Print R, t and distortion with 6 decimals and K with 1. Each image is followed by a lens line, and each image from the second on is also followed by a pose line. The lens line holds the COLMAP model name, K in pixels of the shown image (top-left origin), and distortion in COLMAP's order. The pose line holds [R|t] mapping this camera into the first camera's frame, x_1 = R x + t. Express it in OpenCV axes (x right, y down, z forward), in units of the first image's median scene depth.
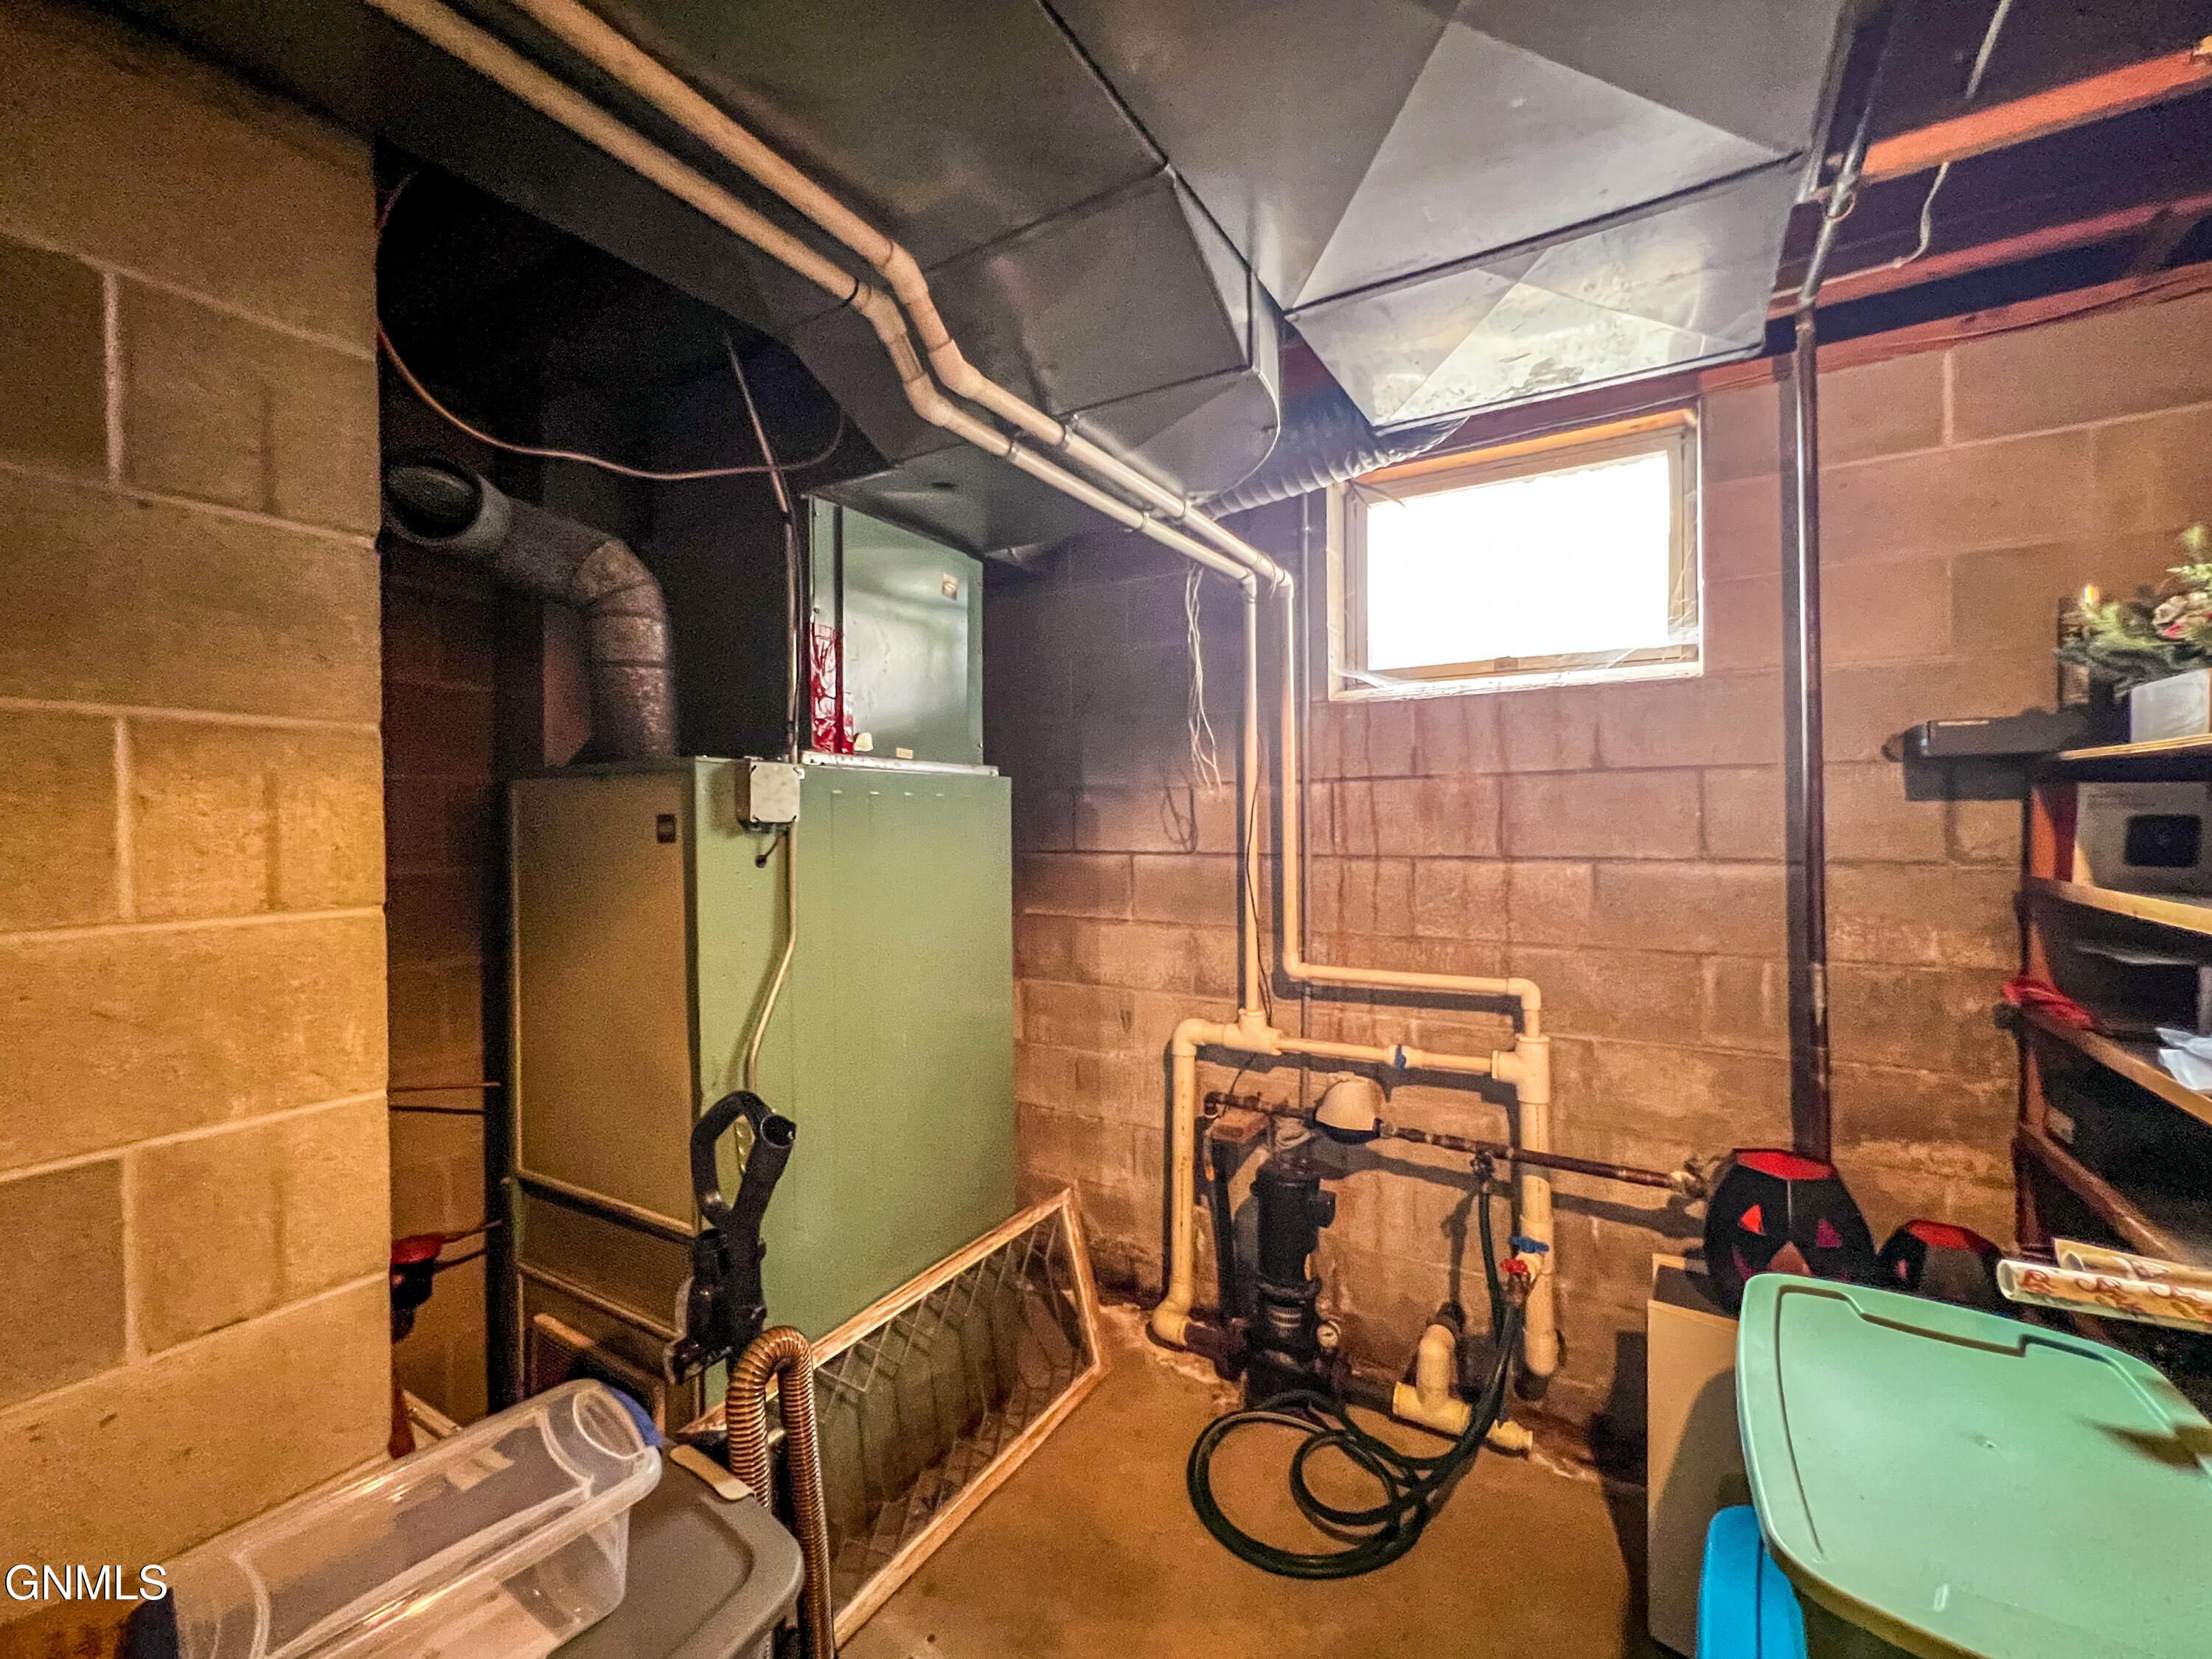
lens RADIAL K [[916.1, 0, 1101.1], [0, 916.1, 826.4], [0, 0, 1]] dist [0.001150, 0.000021]
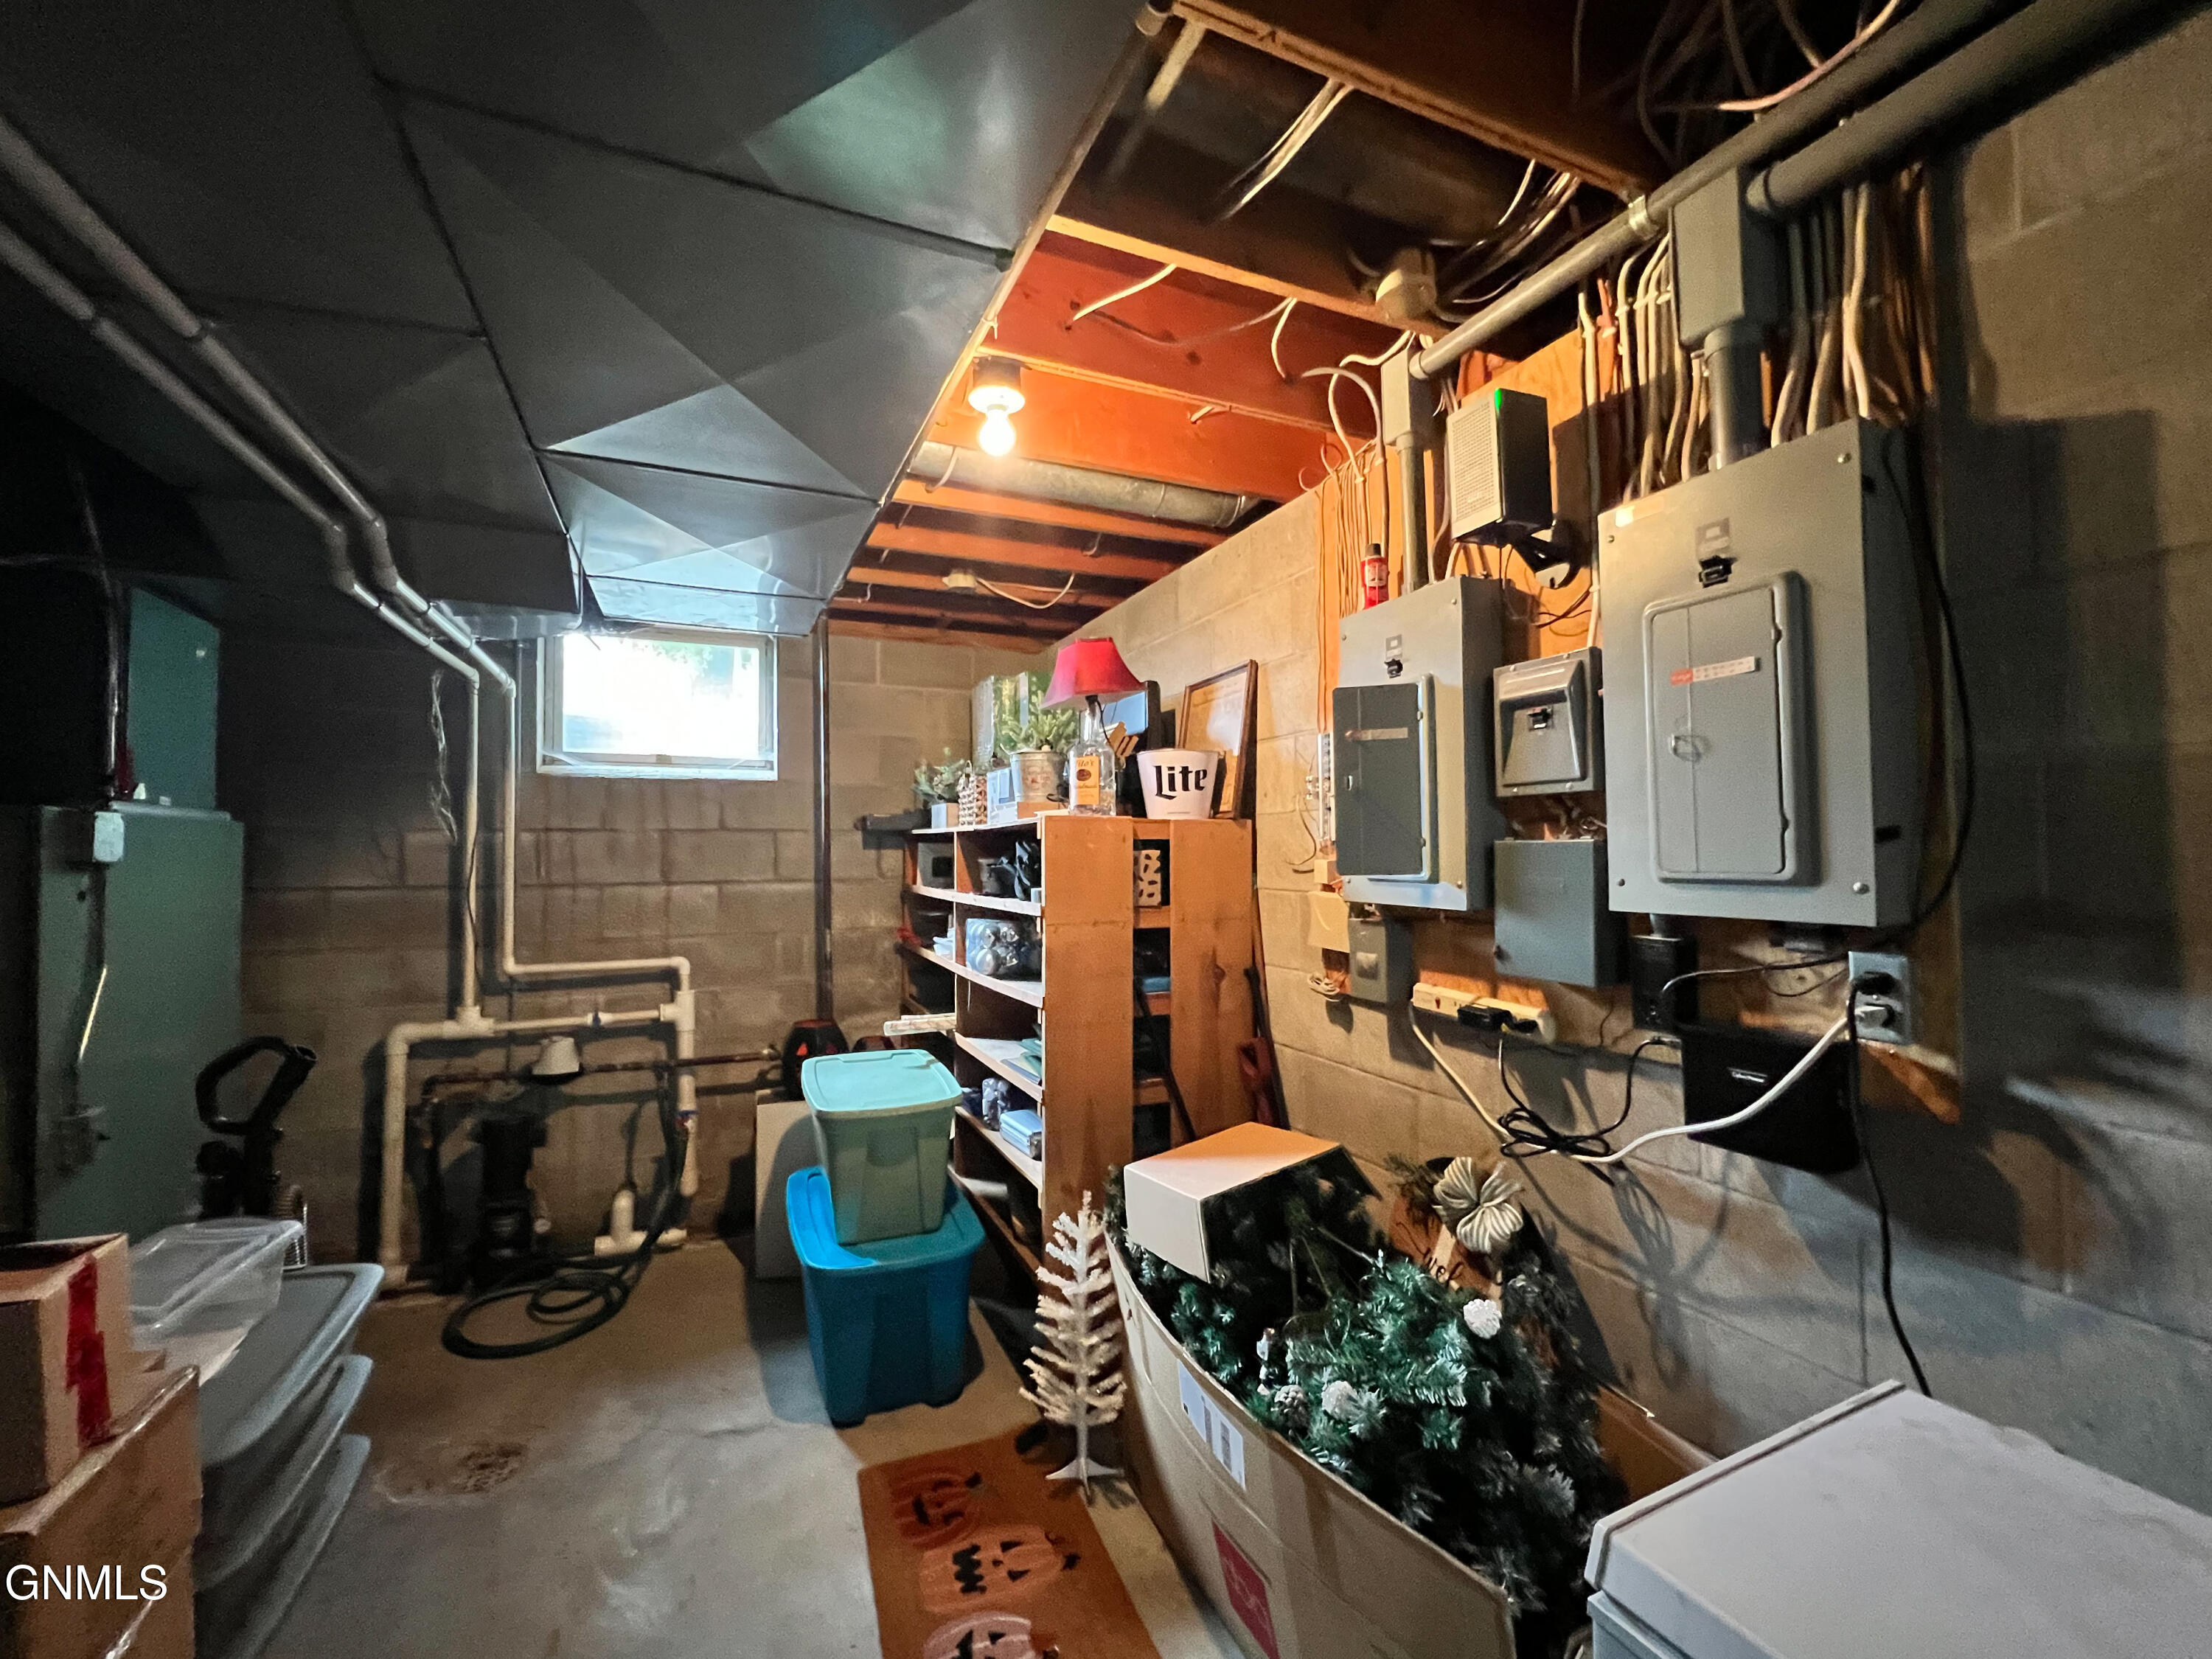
lens RADIAL K [[916.1, 0, 1101.1], [0, 916.1, 826.4], [0, 0, 1]] dist [0.001150, 0.000021]
pose [[0.571359, 0.027276, 0.820246, -0.444368], [0.007420, 0.999235, -0.038397, 0.002966], [-0.820666, 0.028025, 0.570720, -0.540384]]
